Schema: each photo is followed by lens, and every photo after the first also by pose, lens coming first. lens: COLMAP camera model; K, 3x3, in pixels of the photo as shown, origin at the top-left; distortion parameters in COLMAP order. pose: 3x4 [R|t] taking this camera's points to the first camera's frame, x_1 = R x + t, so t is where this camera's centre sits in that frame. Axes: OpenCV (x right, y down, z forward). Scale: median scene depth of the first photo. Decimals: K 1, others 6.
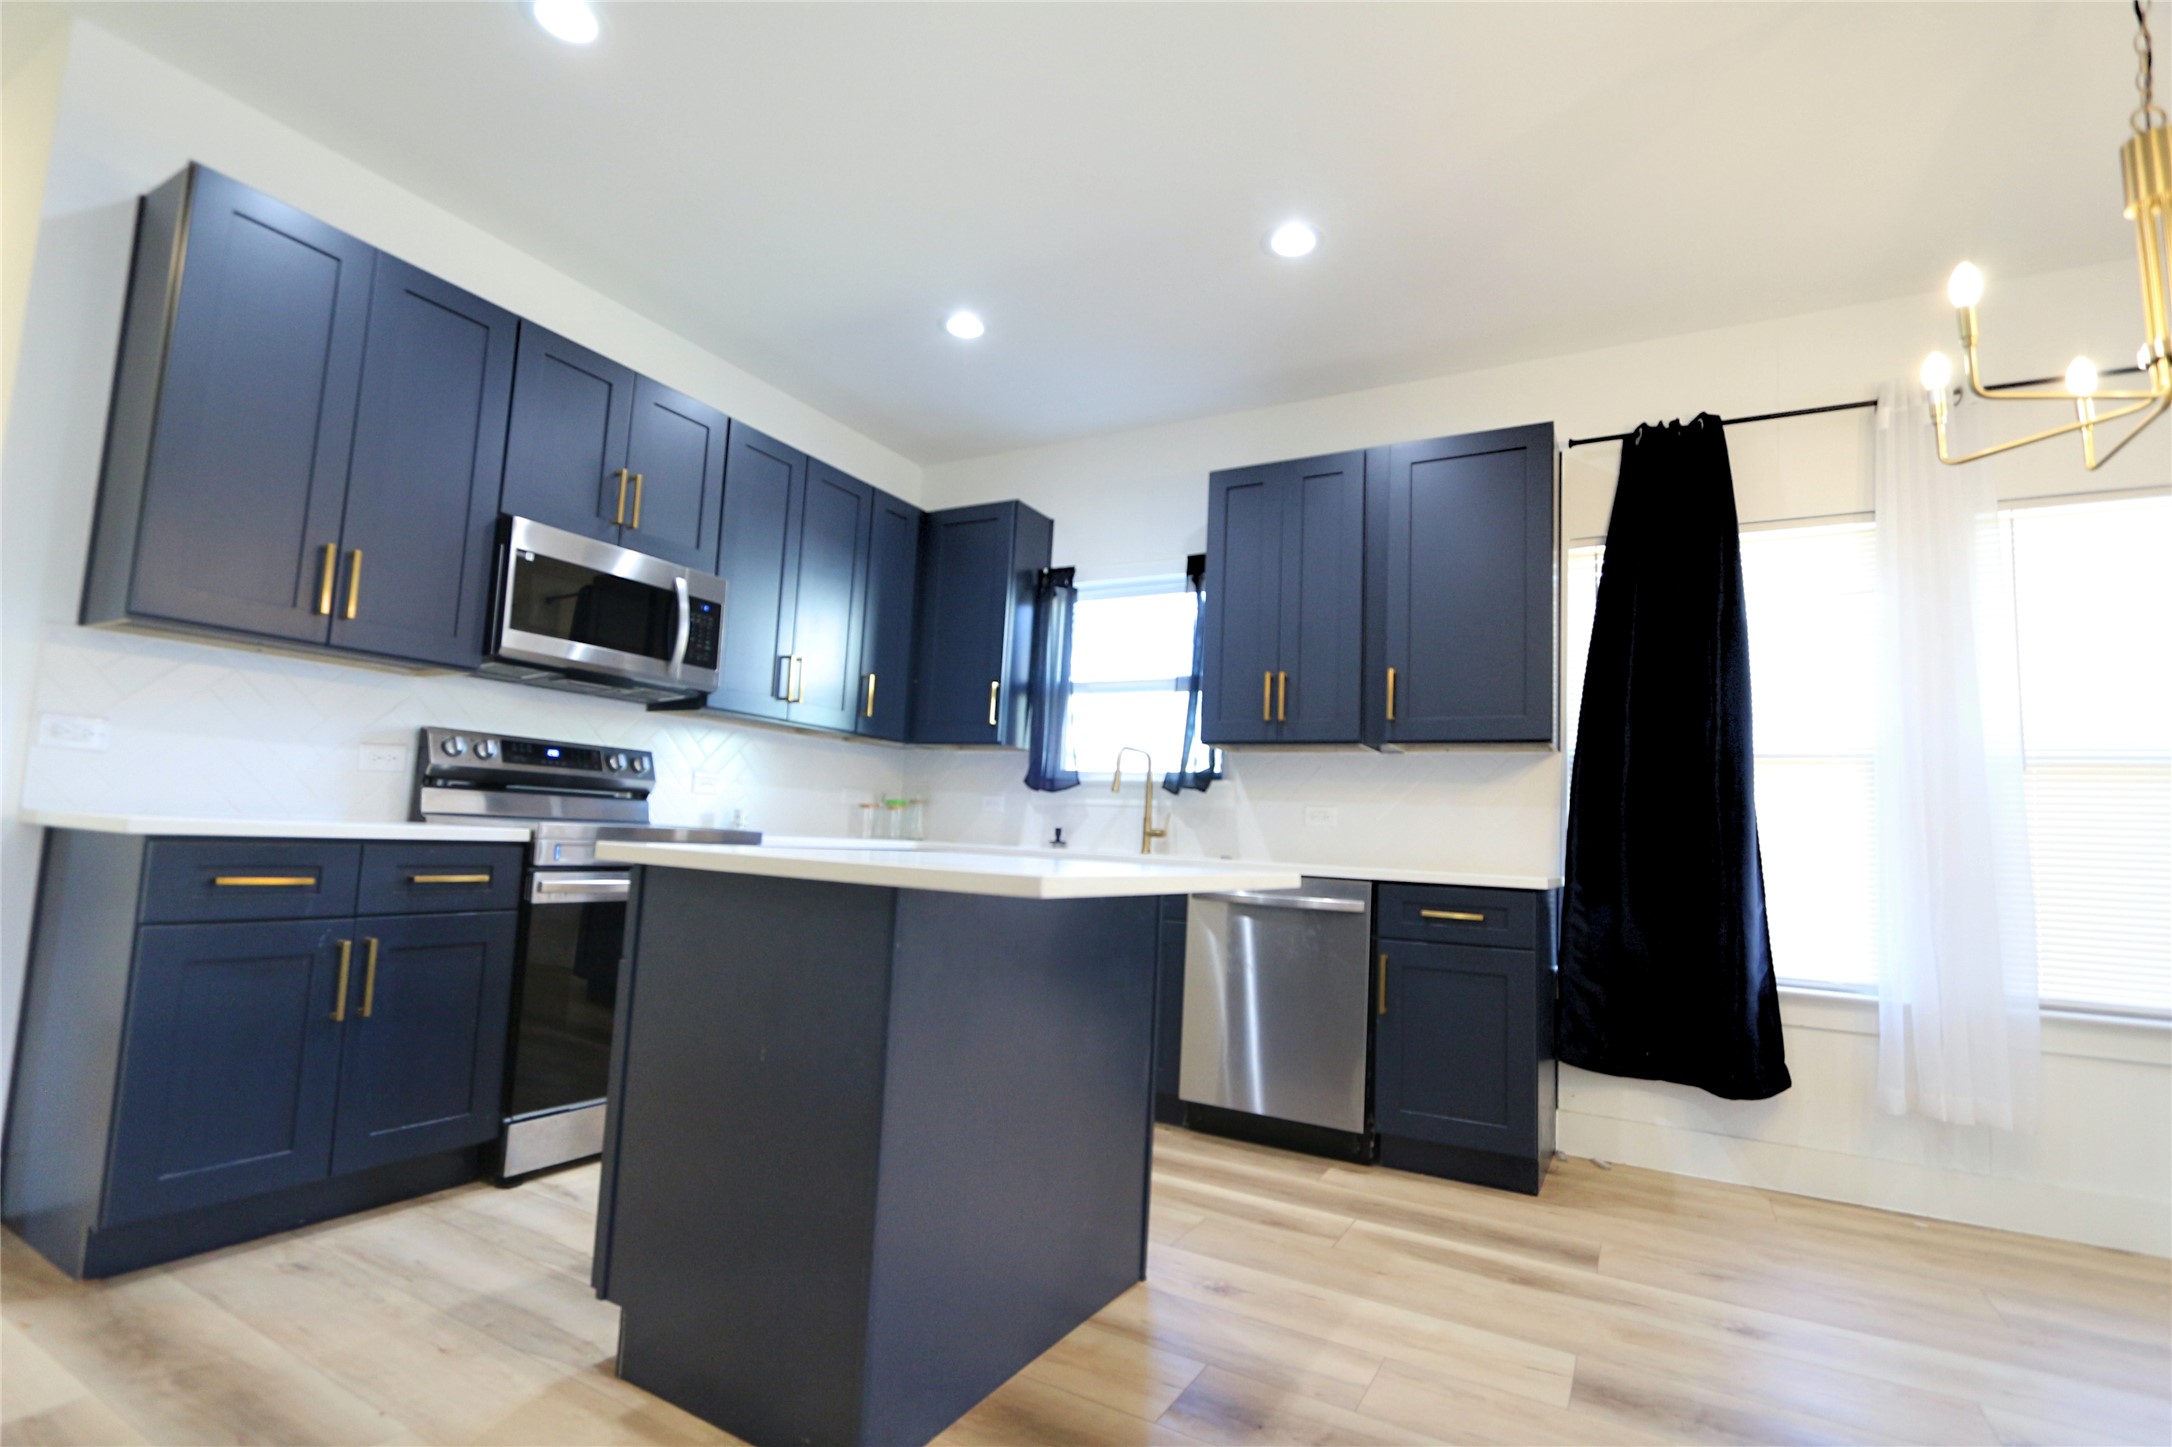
lens RADIAL K [[968.1, 0, 1091.9], [0, 968.1, 754.8], [0, 0, 1]] dist [-0.015122, 0.000317]
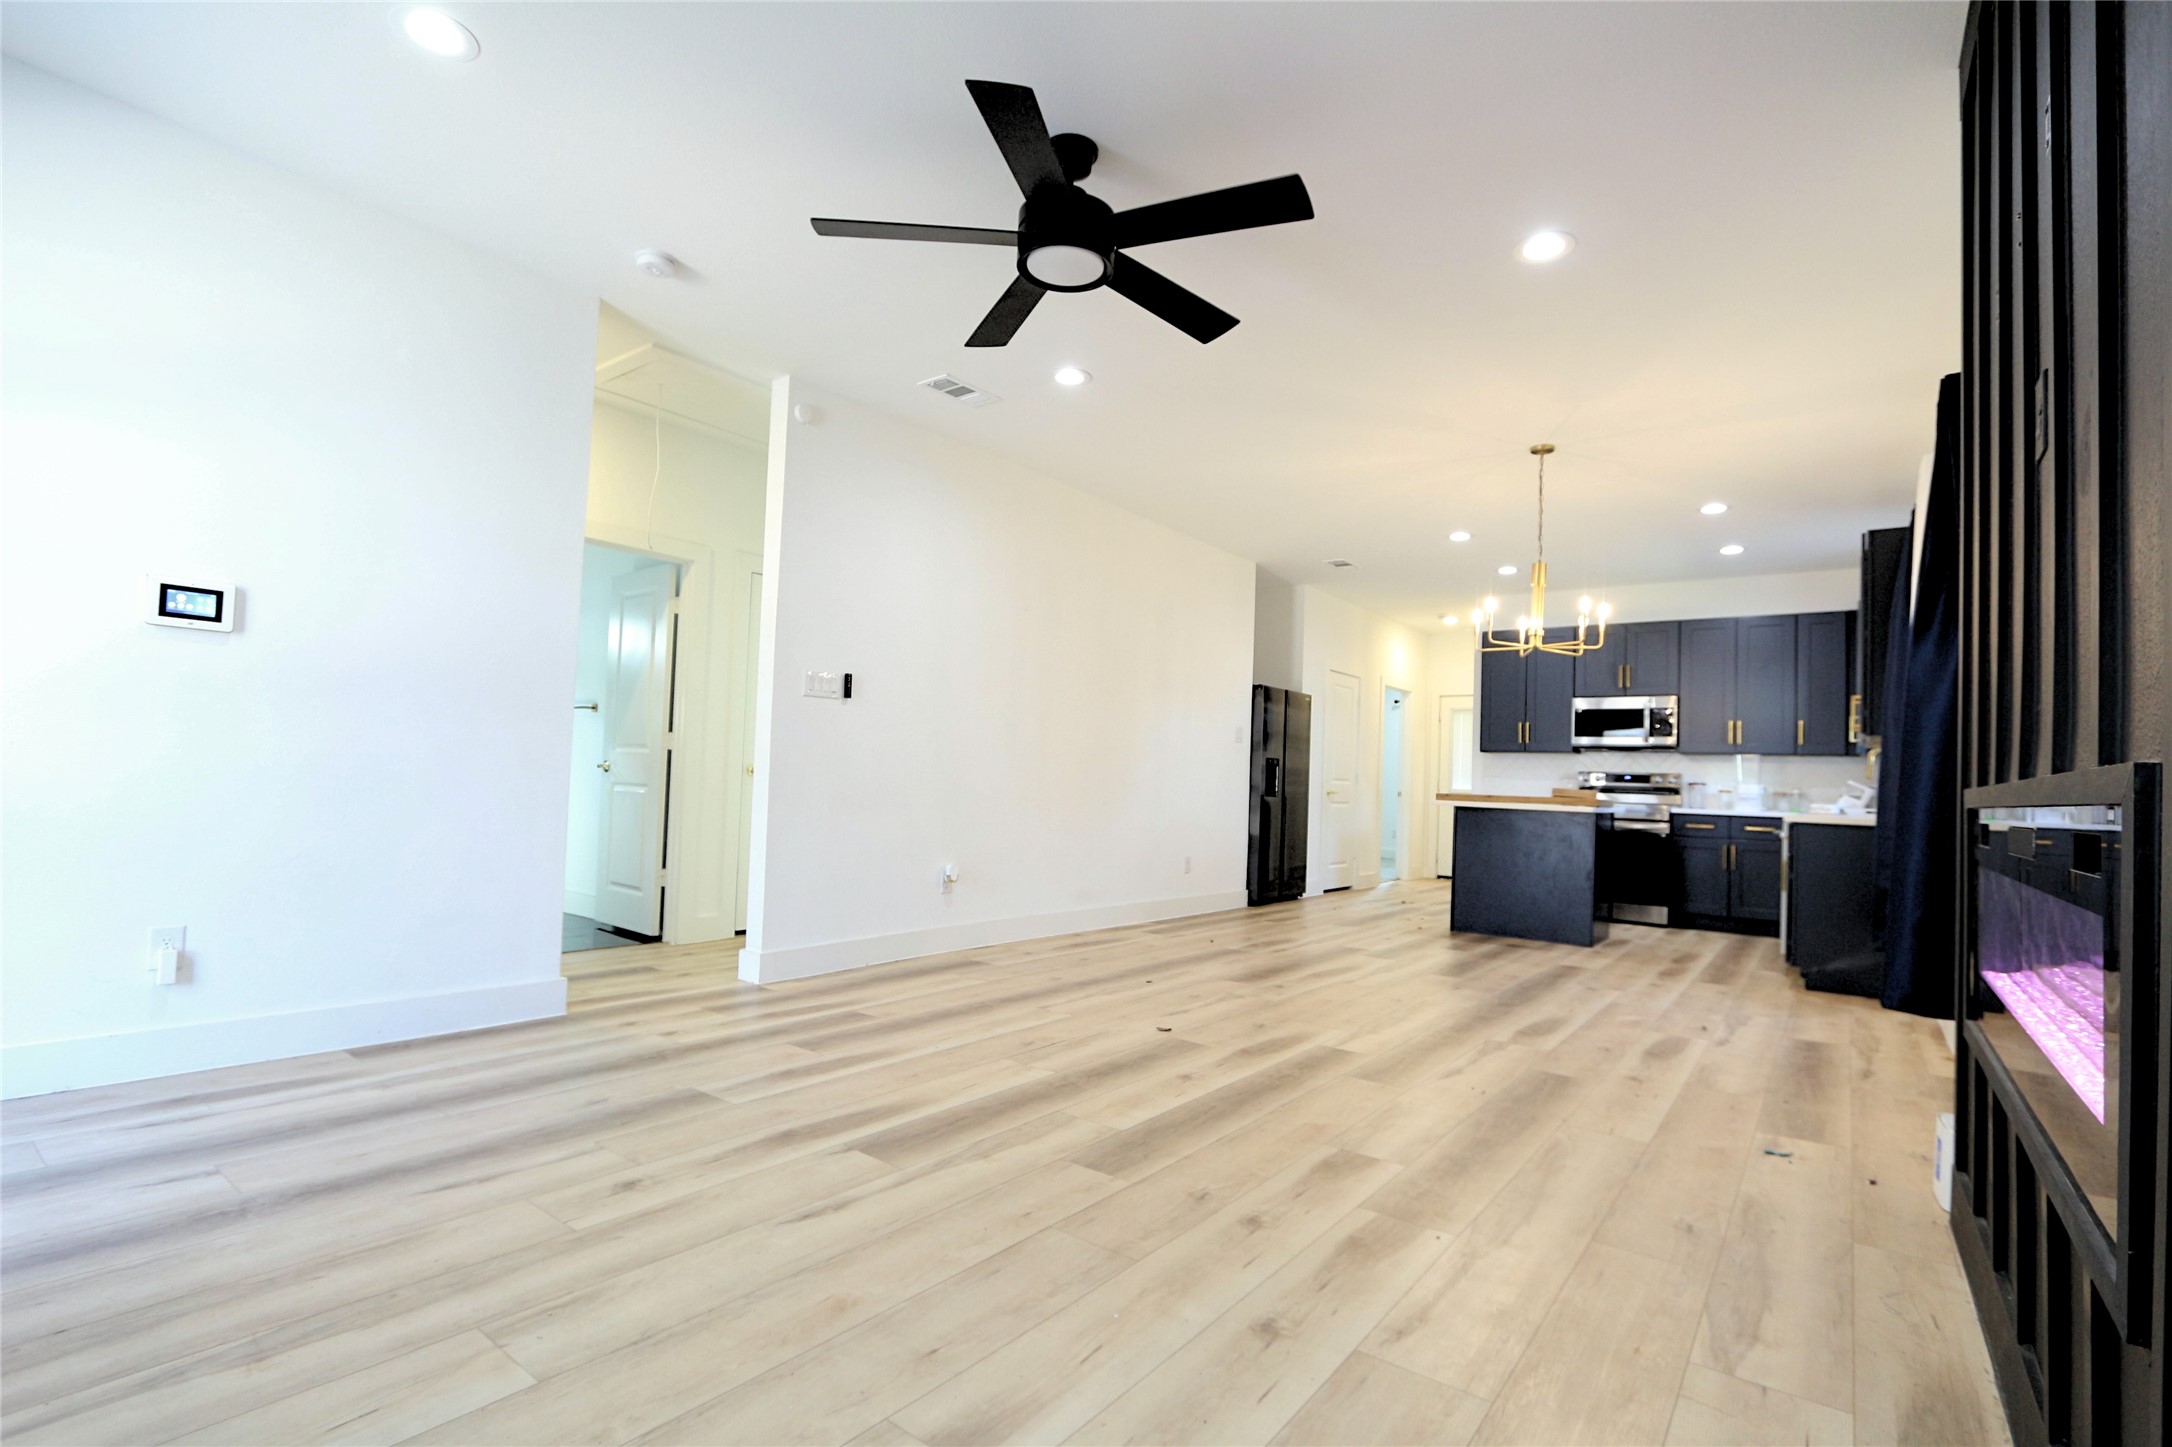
lens RADIAL K [[994.7, 0, 1091.2], [0, 994.7, 745.7], [0, 0, 1]] dist [-0.019222, 0.003087]
pose [[-0.127905, -0.086155, -0.988037, 2.172083], [0.036349, 0.995143, -0.091480, 0.099836], [0.991120, -0.047615, -0.124152, -0.078120]]
